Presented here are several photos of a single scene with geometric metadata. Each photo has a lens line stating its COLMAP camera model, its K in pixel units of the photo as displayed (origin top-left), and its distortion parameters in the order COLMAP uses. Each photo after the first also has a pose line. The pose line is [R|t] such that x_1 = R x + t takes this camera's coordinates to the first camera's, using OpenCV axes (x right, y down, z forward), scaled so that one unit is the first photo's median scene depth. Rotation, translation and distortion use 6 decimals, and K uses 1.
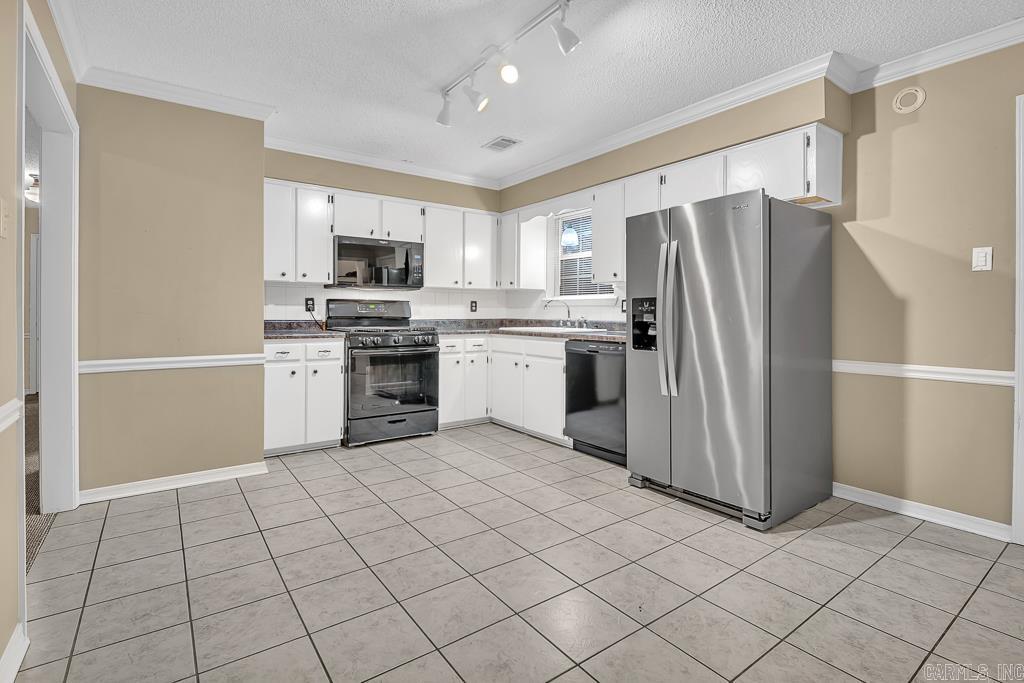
lens RADIAL K [[478.4, 0, 525.4], [0, 478.4, 314.3], [0, 0, 1]] dist [-0.015476, -0.001395]
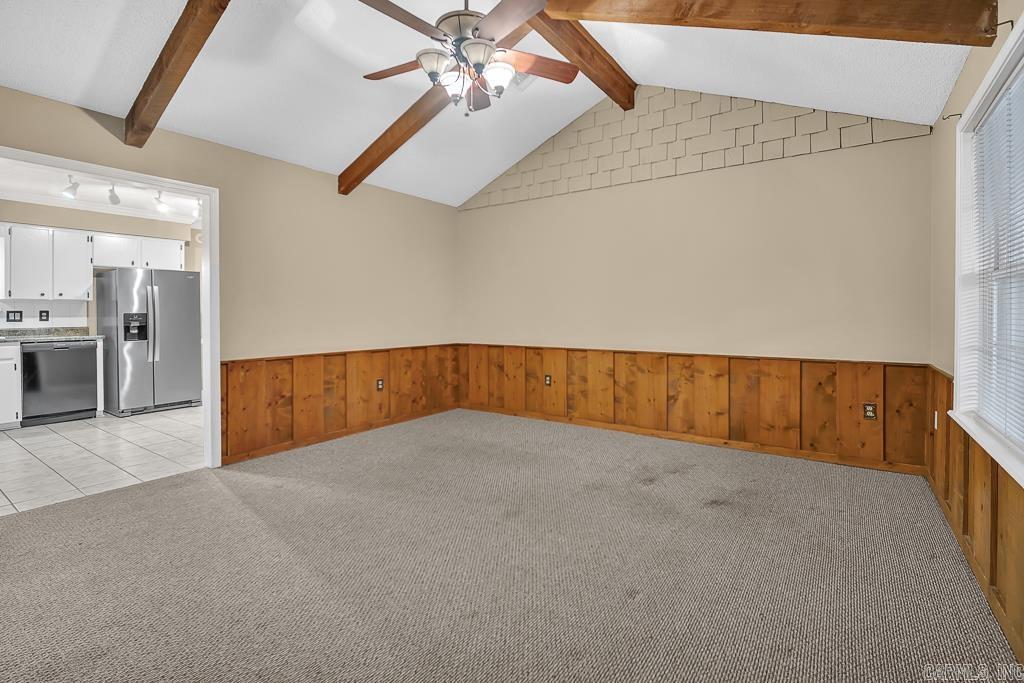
lens RADIAL K [[478.4, 0, 532.3], [0, 478.4, 315.5], [0, 0, 1]] dist [-0.015476, -0.001395]
pose [[-0.329935, -0.006860, 0.943979, -2.033738], [0.005784, 0.999940, 0.009289, -0.033367], [-0.943986, 0.008525, -0.329875, 0.127630]]
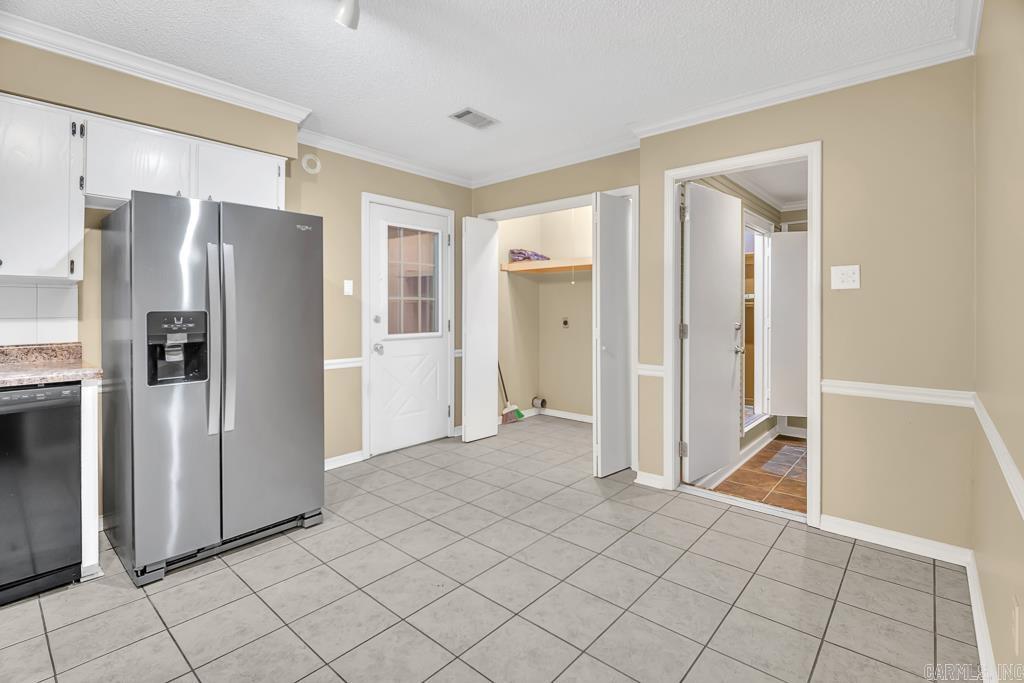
lens RADIAL K [[478.4, 0, 524.5], [0, 478.4, 310.1], [0, 0, 1]] dist [-0.015476, -0.001395]
pose [[-0.224131, -0.000664, 0.974559, -0.572313], [0.003390, 0.999993, 0.001461, -0.035780], [-0.974553, 0.003631, -0.224127, 0.639803]]
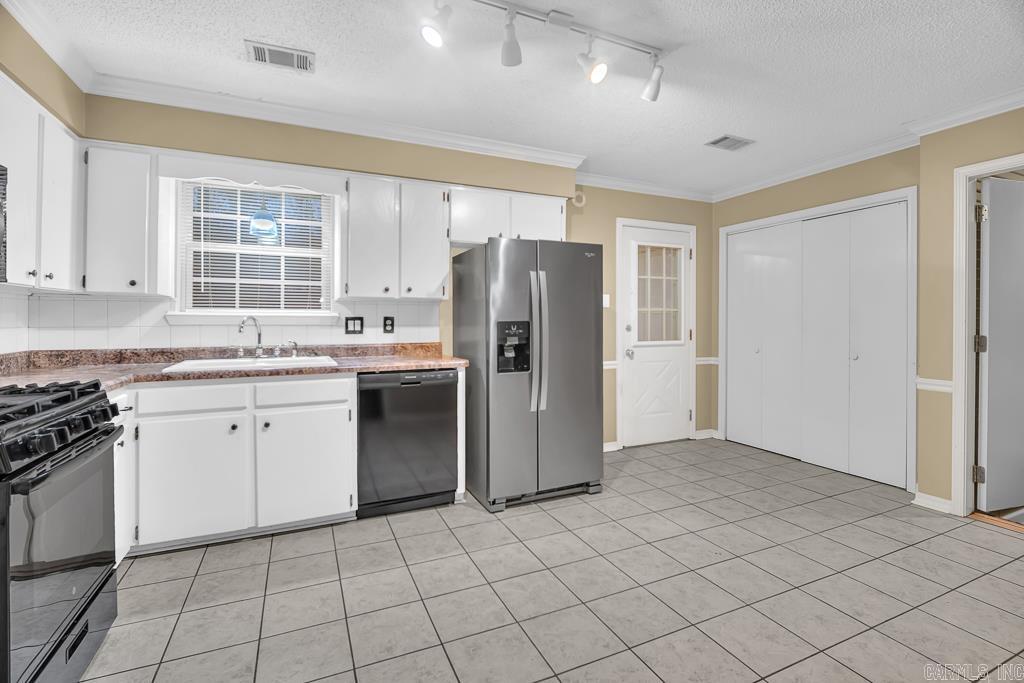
lens RADIAL K [[478.4, 0, 515.1], [0, 478.4, 322.4], [0, 0, 1]] dist [-0.015476, -0.001395]
pose [[0.212501, -0.005713, 0.977144, -0.744269], [0.003554, 0.999981, 0.005074, -0.037103], [-0.977154, 0.002395, 0.212517, 0.774520]]
